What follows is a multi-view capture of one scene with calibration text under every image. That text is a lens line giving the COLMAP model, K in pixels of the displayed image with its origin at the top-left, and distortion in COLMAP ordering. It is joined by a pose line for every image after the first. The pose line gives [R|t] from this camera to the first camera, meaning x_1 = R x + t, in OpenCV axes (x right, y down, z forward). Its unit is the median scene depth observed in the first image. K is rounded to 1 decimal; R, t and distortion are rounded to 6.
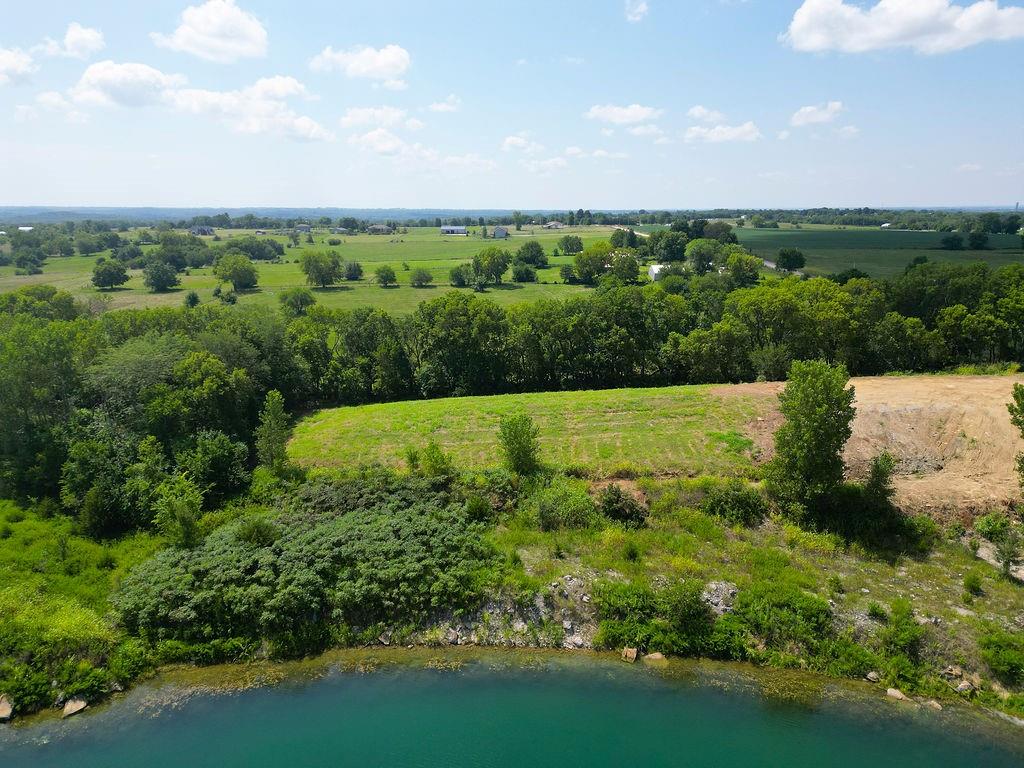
lens RADIAL K [[712.4, 0, 512.0], [0, 712.4, 384.0], [0, 0, 1]] dist [0.043289, -0.005733]
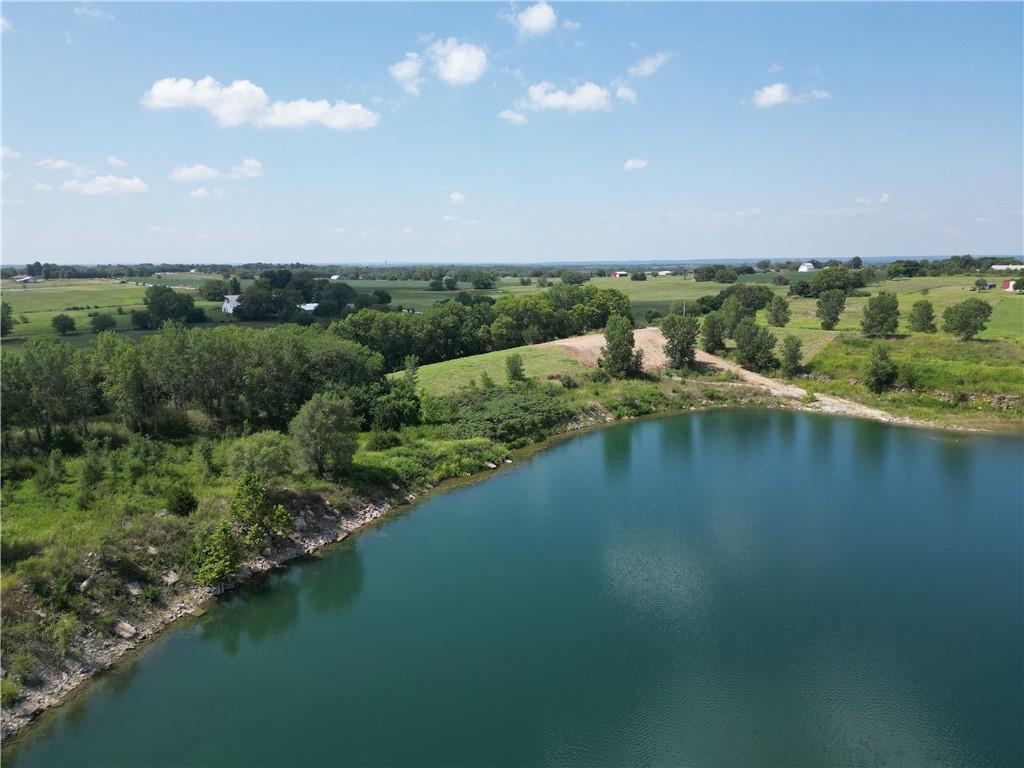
lens RADIAL K [[712.4, 0, 512.0], [0, 712.4, 384.0], [0, 0, 1]] dist [0.043289, -0.005733]
pose [[0.701688, -0.121791, 0.701998, -0.524611], [0.173006, 0.984919, -0.002054, 0.047116], [-0.691161, 0.122891, 0.712176, -0.163938]]
